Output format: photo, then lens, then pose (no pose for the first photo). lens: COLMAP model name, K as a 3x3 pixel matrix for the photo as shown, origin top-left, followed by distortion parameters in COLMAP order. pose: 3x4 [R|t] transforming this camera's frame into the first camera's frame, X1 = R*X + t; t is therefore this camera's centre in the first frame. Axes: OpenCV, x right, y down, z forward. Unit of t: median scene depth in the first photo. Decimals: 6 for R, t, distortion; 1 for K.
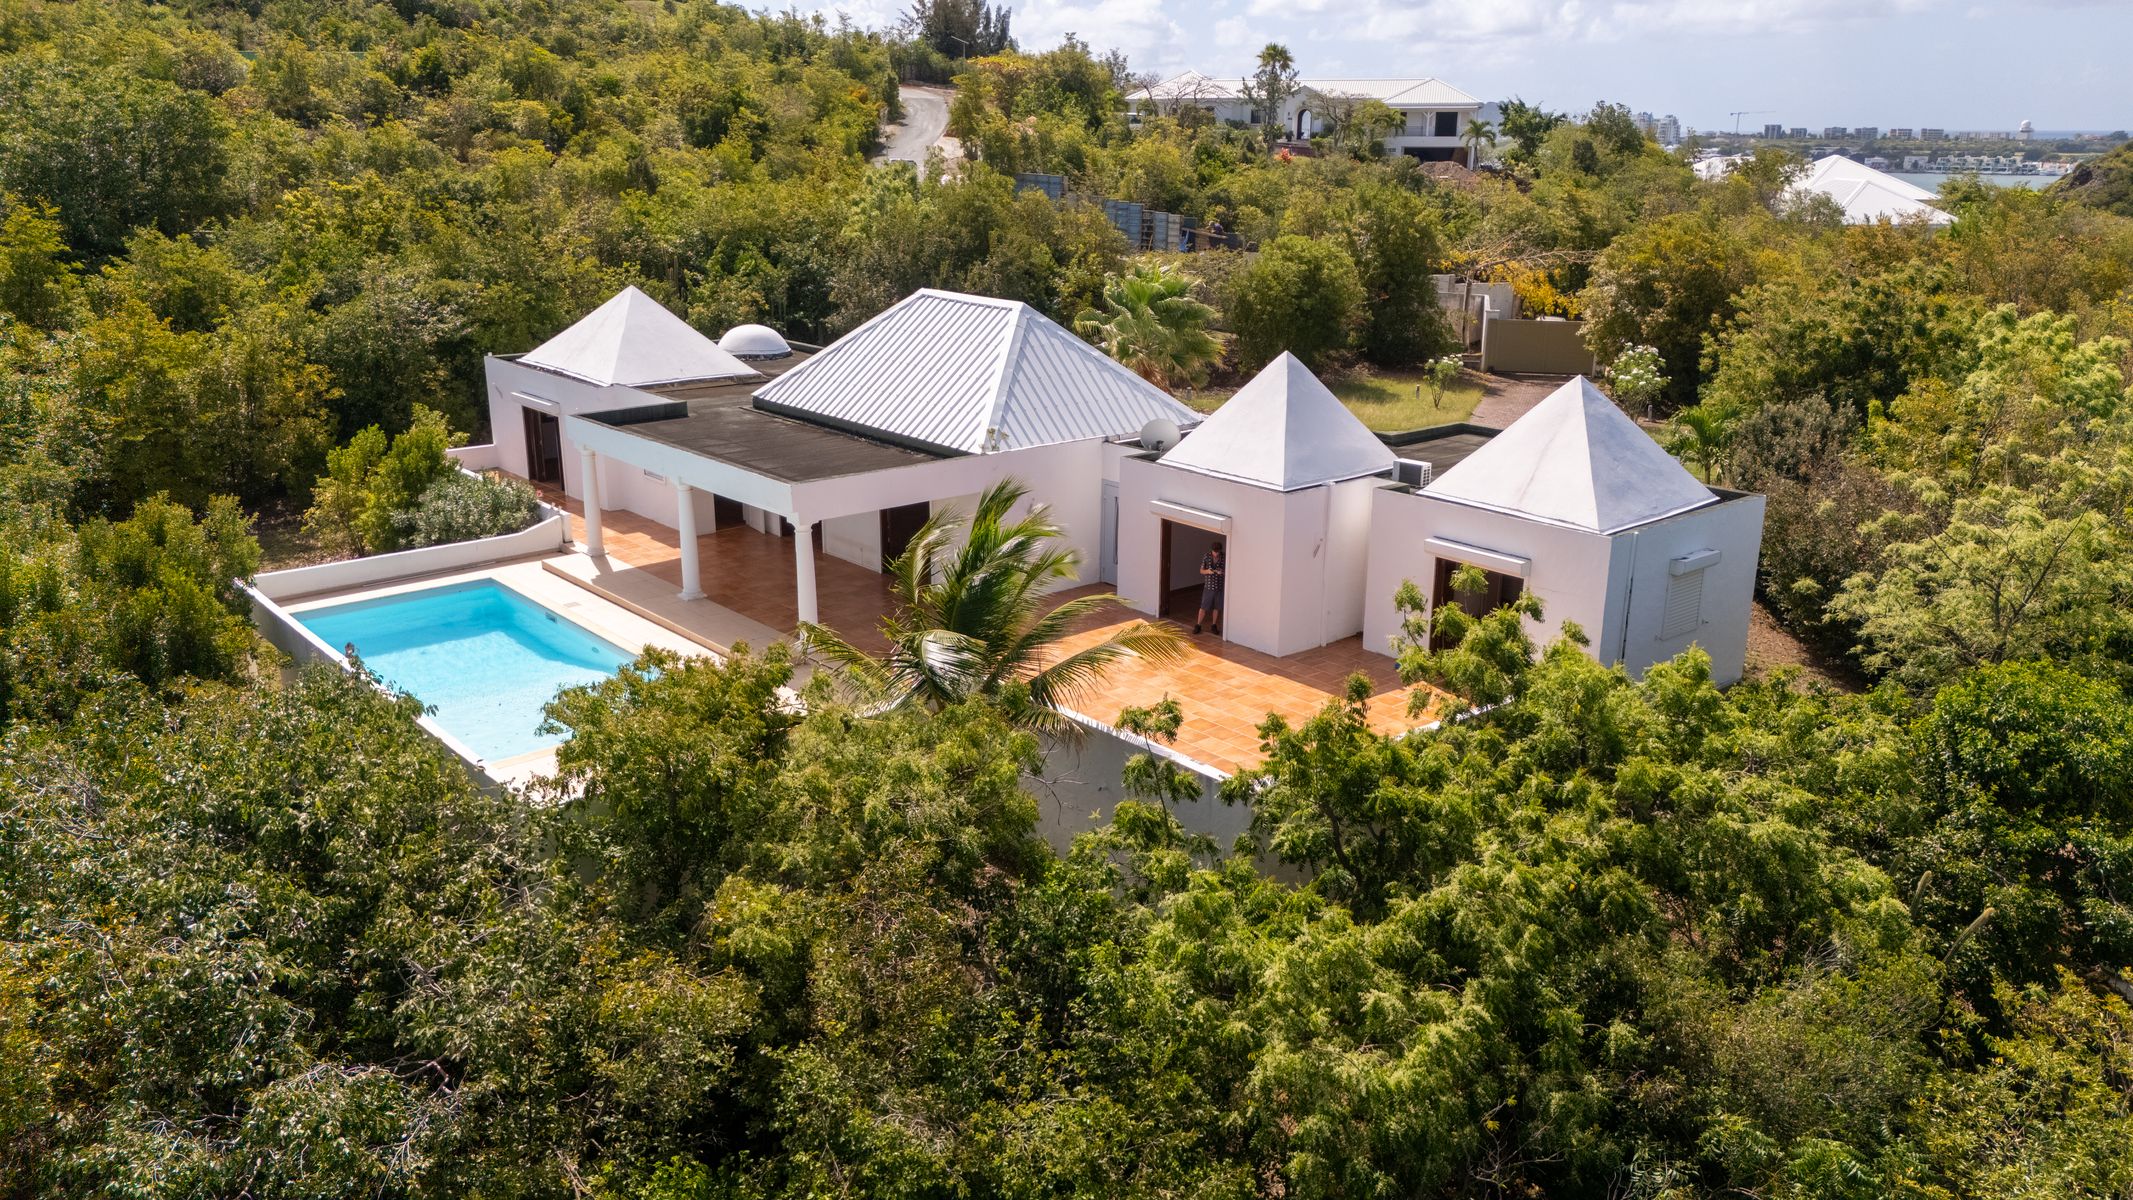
lens RADIAL K [[1570.0, 0, 1066.5], [0, 1570.0, 600.0], [0, 0, 1]] dist [0.033401, -0.009220]
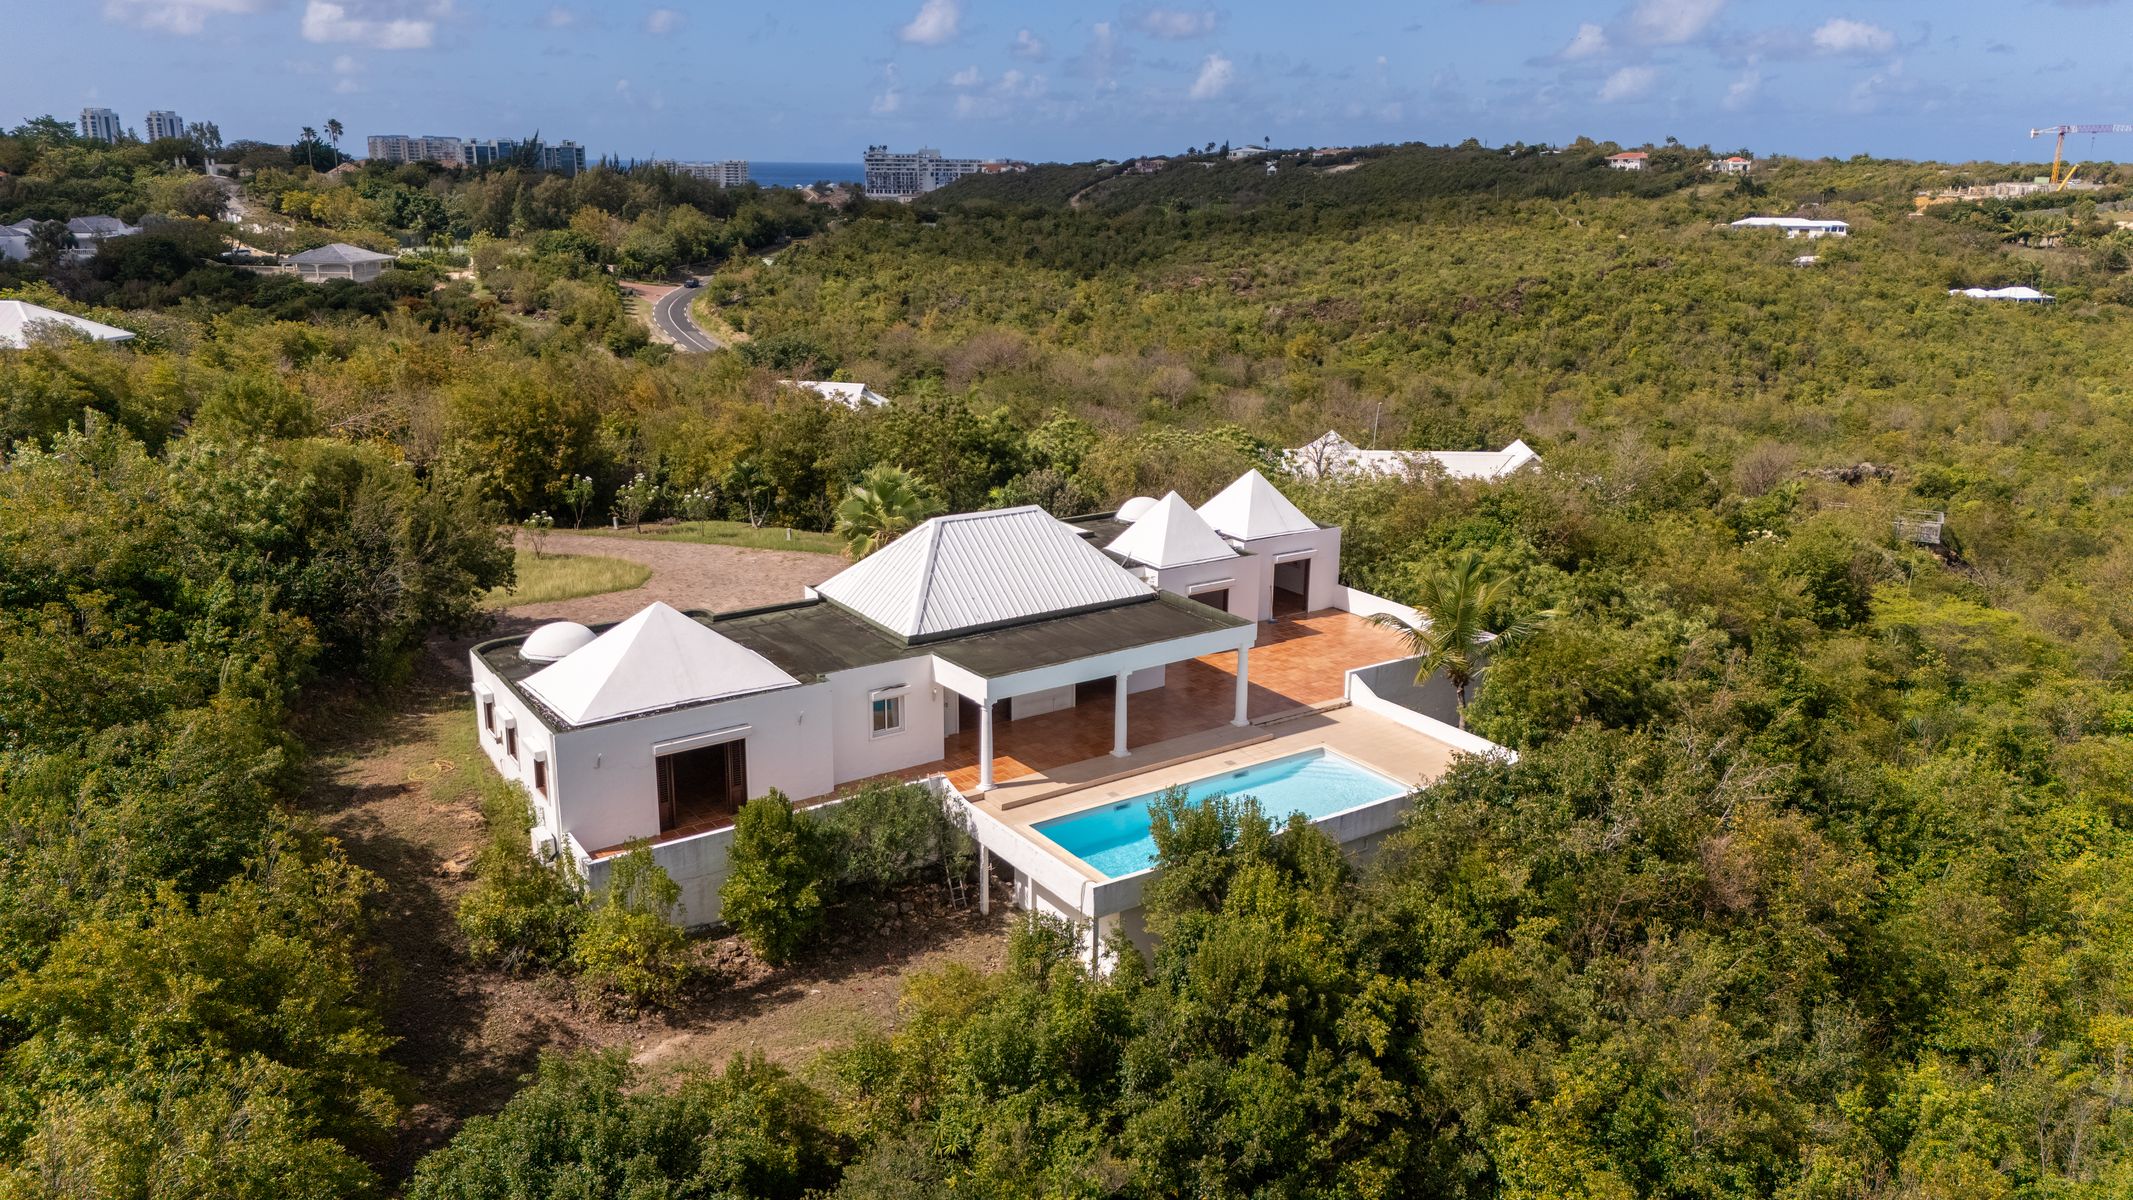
lens RADIAL K [[1559.9, 0, 1066.5], [0, 1559.9, 600.0], [0, 0, 1]] dist [0.076102, -0.081283]
pose [[0.108347, -0.269286, 0.956946, -1.392990], [0.278421, 0.932309, 0.230830, -0.420197], [-0.954328, 0.241424, 0.175987, 0.710290]]
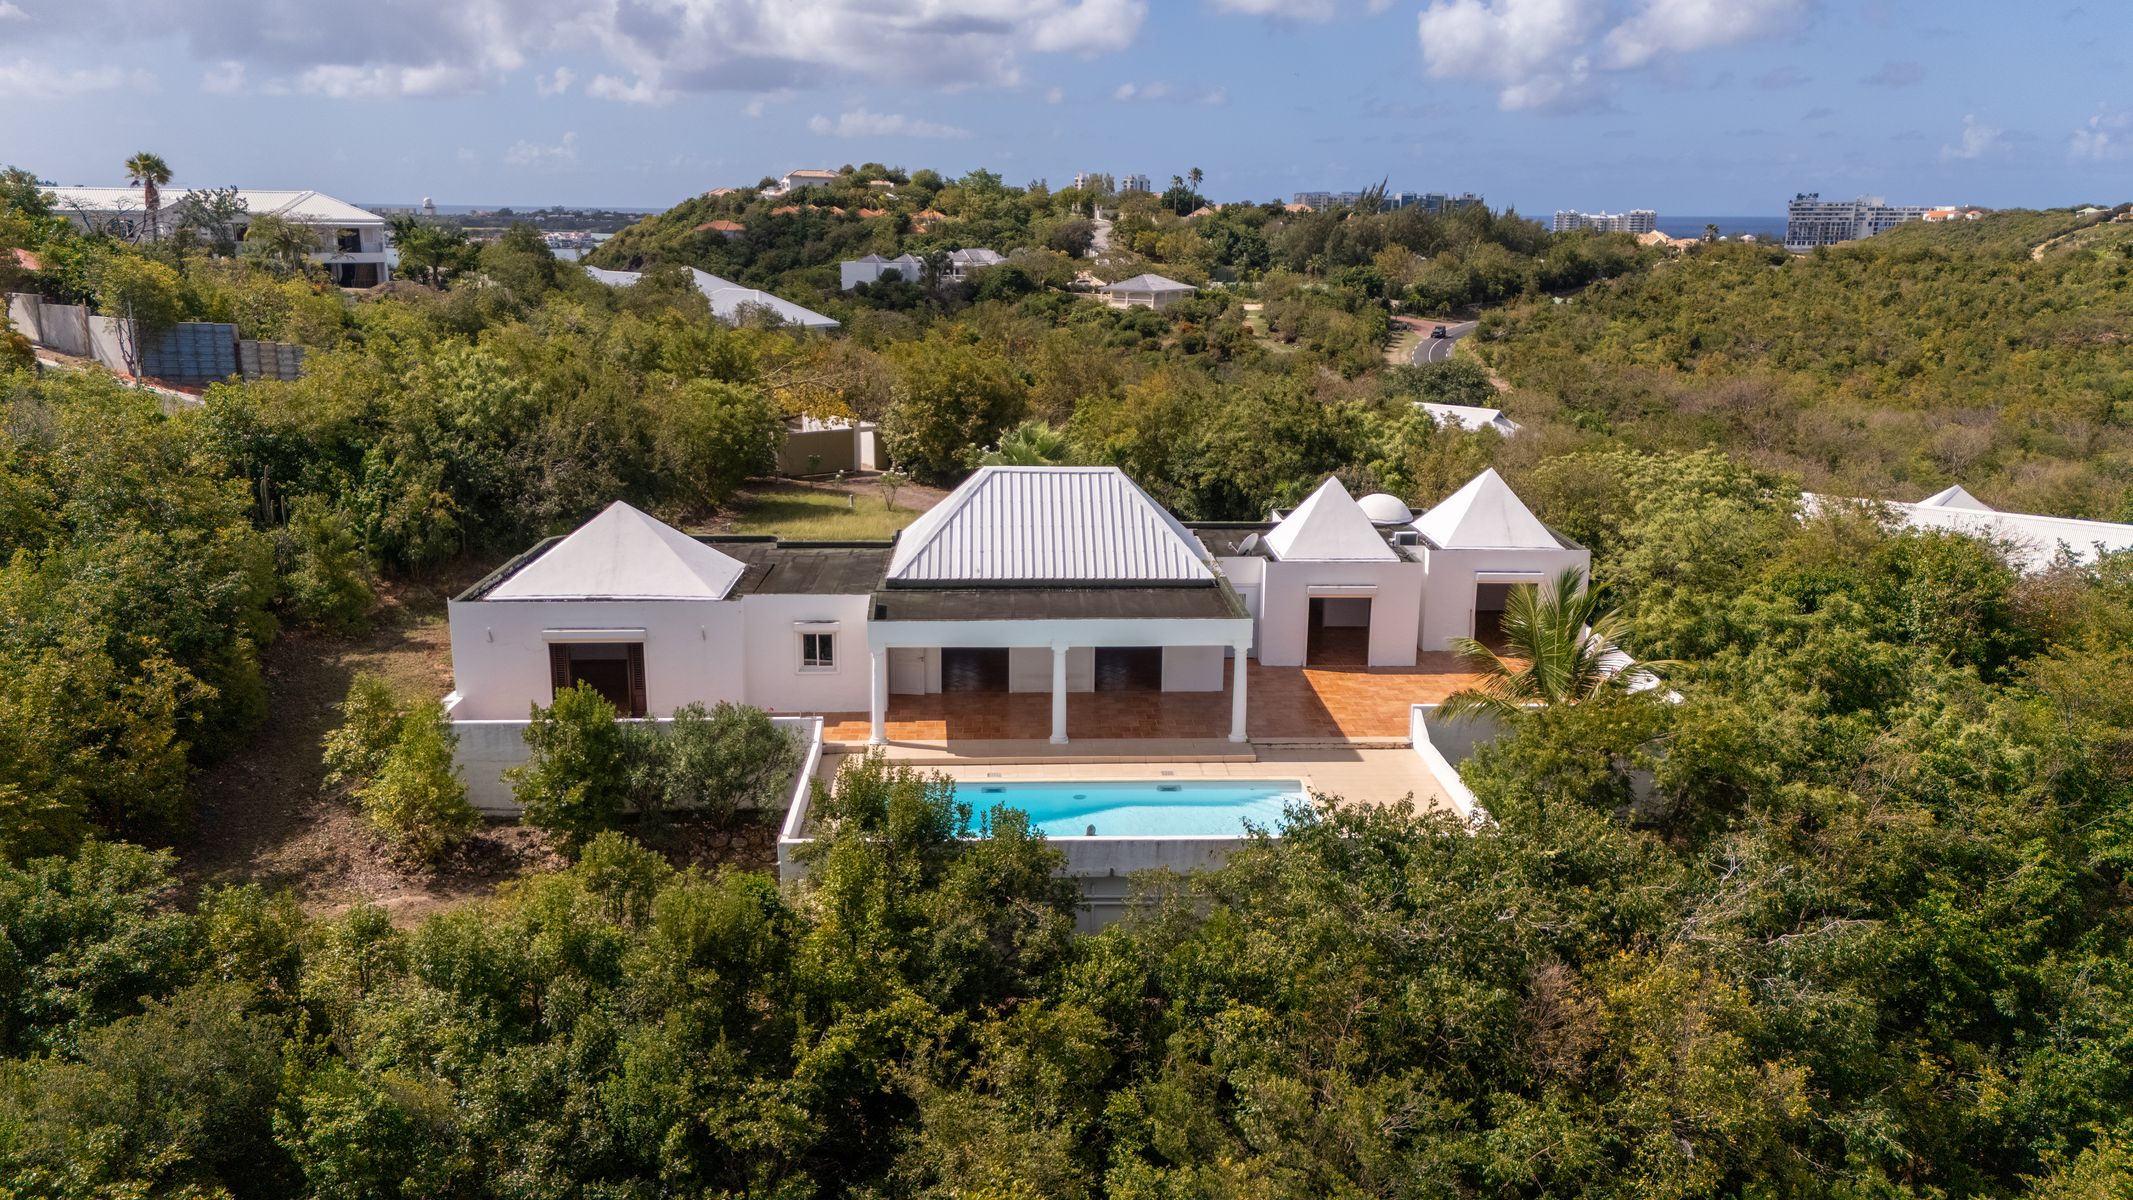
lens RADIAL K [[1561.3, 0, 1066.5], [0, 1561.3, 600.0], [0, 0, 1]] dist [0.075836, -0.072861]
pose [[0.614513, -0.187800, 0.766228, -1.039702], [0.219613, 0.973583, 0.062493, -0.165292], [-0.757723, 0.129871, 0.639523, 0.196227]]
